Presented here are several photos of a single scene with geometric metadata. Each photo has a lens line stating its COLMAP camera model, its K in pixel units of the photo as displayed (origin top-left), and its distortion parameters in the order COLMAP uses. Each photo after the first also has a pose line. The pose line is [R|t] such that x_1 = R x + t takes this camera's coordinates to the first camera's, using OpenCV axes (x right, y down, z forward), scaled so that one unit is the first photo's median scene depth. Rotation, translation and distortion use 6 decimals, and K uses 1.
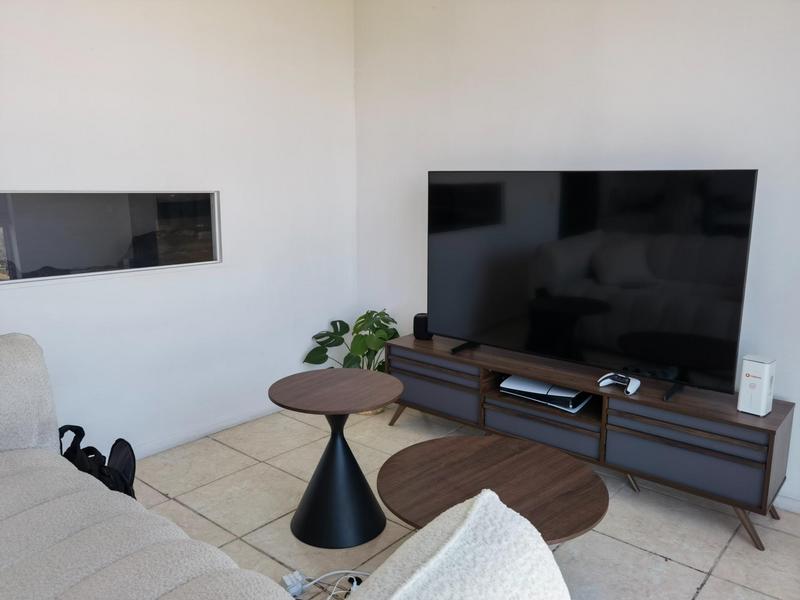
lens RADIAL K [[635.5, 0, 400.0], [0, 635.5, 300.0], [0, 0, 1]] dist [-0.000398, 0.000401]
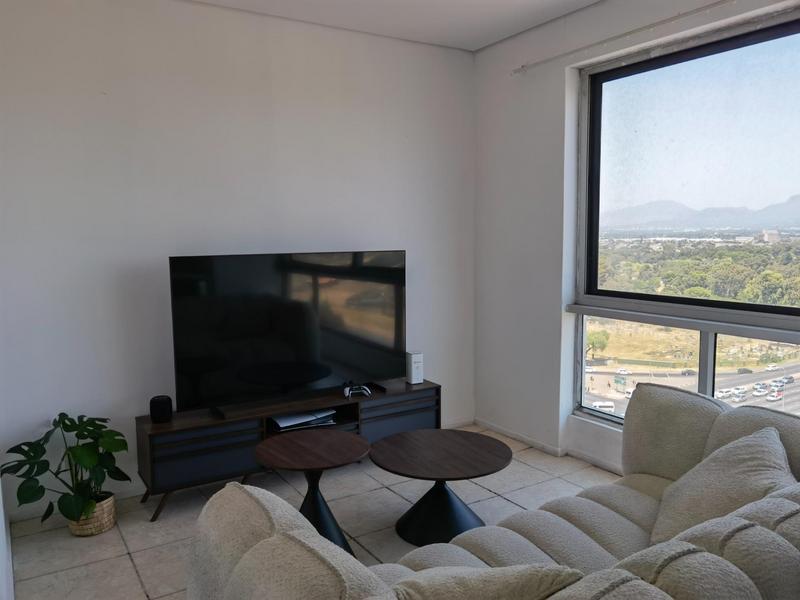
lens RADIAL K [[635.5, 0, 400.0], [0, 635.5, 300.0], [0, 0, 1]] dist [-0.000398, 0.000401]
pose [[0.299307, -0.118468, 0.946774, -1.012527], [0.187431, 0.980230, 0.063401, -0.155714], [-0.935567, 0.158478, 0.315594, 0.402858]]
